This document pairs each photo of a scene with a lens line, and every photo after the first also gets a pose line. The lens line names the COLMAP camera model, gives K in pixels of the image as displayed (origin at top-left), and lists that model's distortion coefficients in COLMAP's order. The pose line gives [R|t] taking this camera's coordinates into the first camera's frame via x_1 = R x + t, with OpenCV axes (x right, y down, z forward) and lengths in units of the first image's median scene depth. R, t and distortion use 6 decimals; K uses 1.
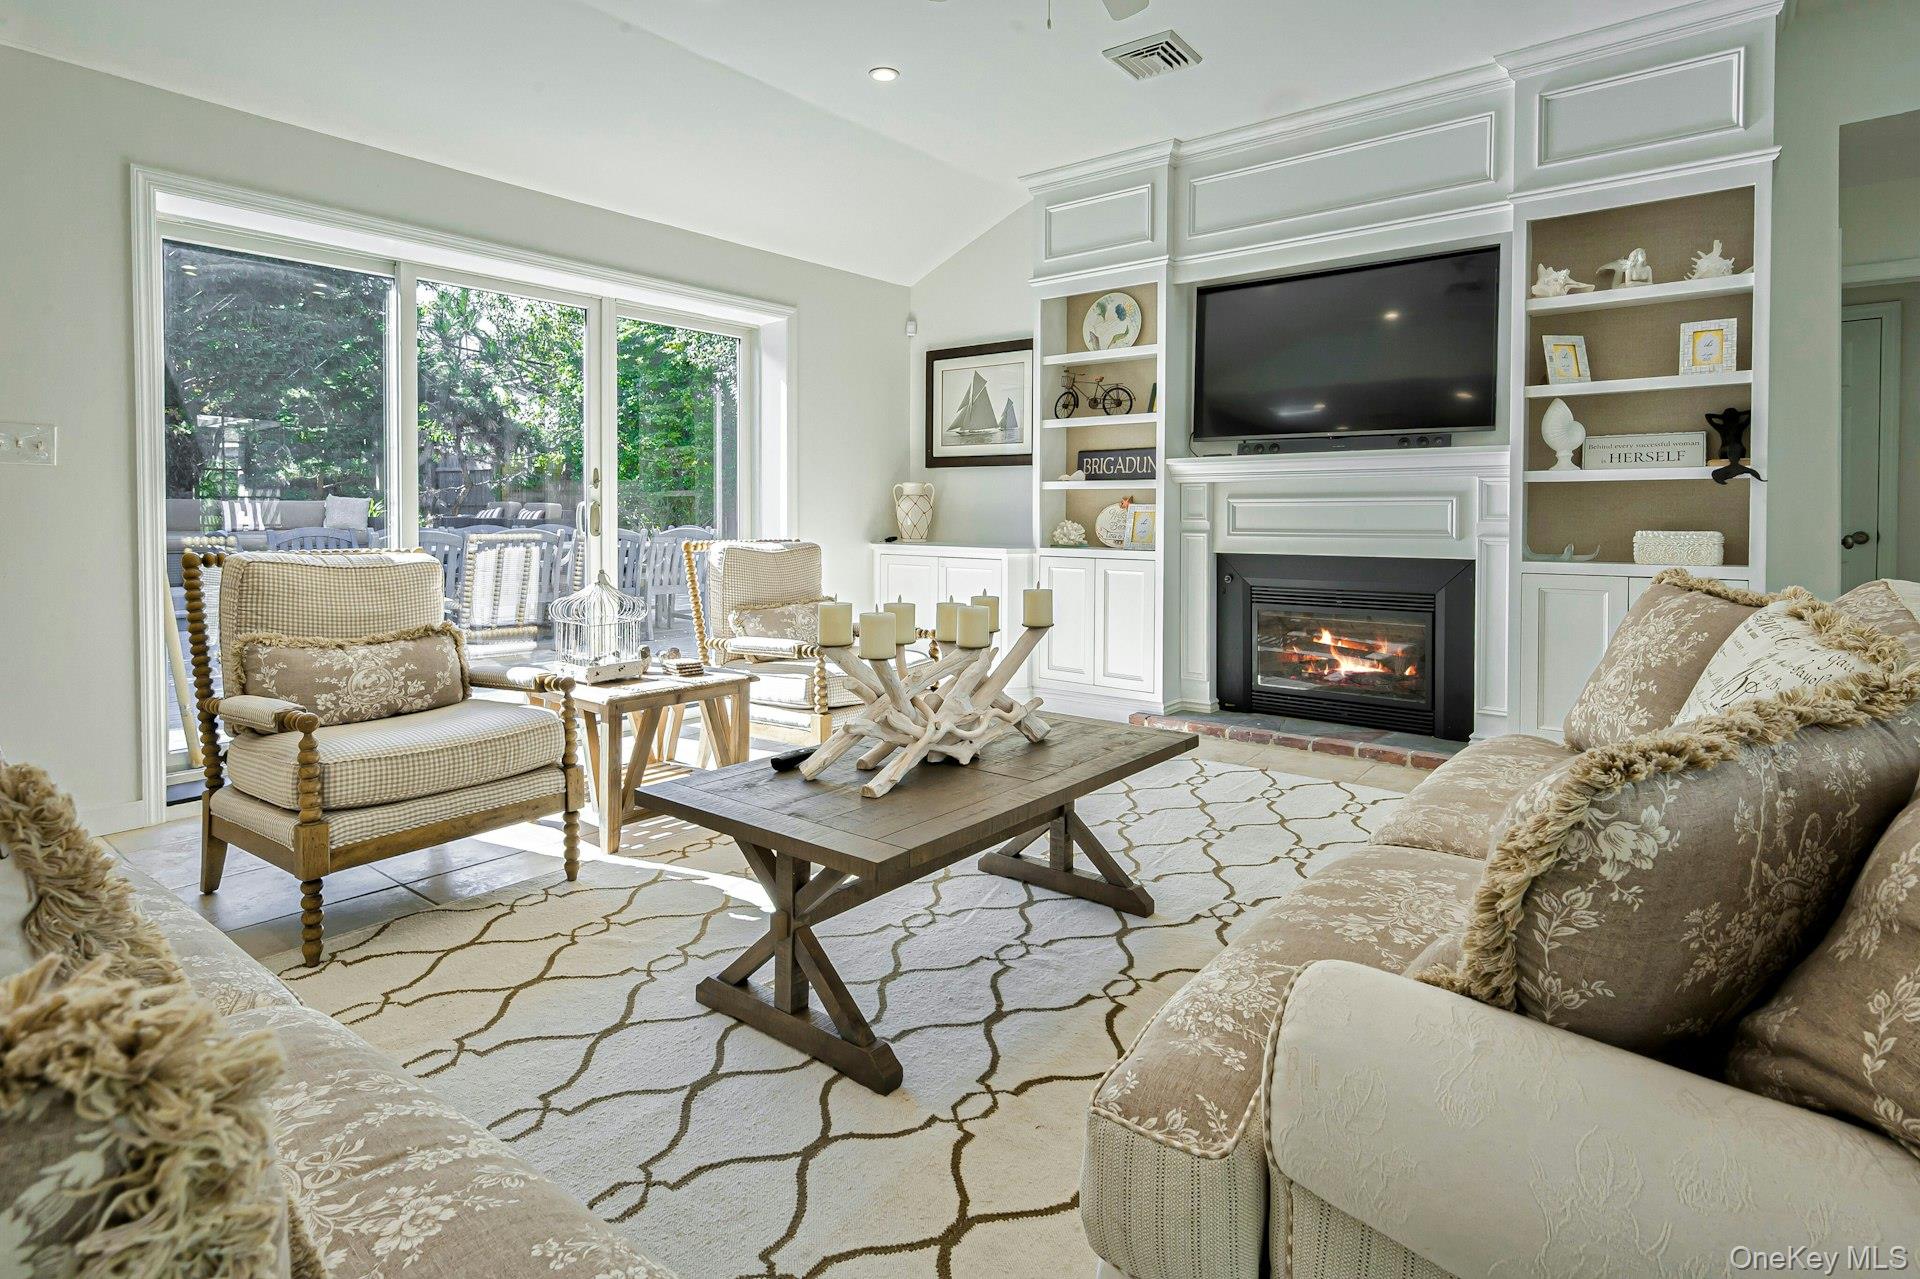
lens RADIAL K [[985.4, 0, 960.7], [0, 985.4, 525.2], [0, 0, 1]] dist [0.001310, 0.000182]
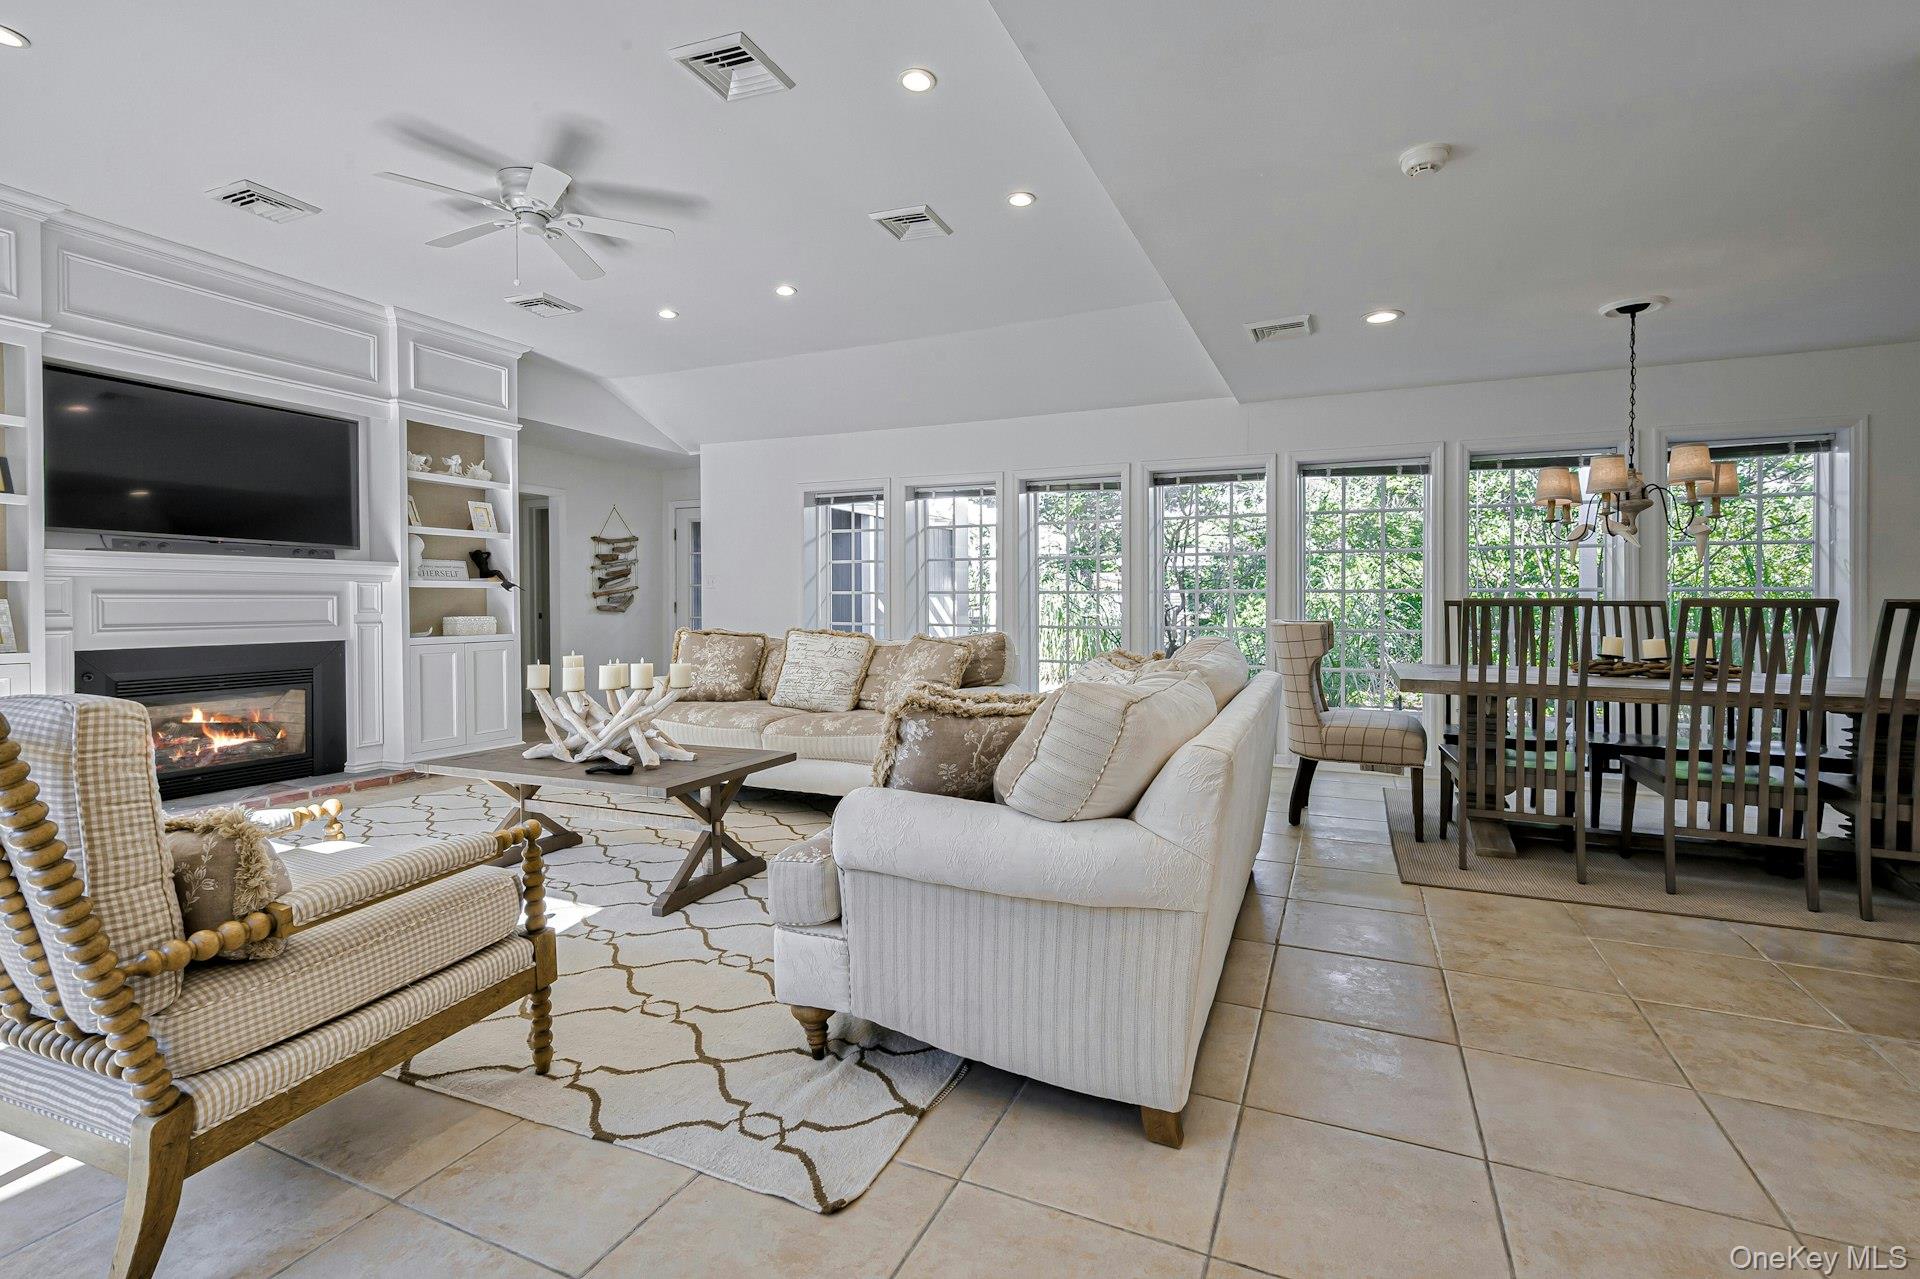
lens RADIAL K [[878.8, 0, 958.5], [0, 878.8, 612.0], [0, 0, 1]] dist [0.000410, 0.000070]
pose [[-0.247252, -0.006480, 0.968930, -0.942287], [0.023295, 0.999649, 0.012630, -0.001482], [-0.968671, 0.025694, -0.247014, 0.482766]]
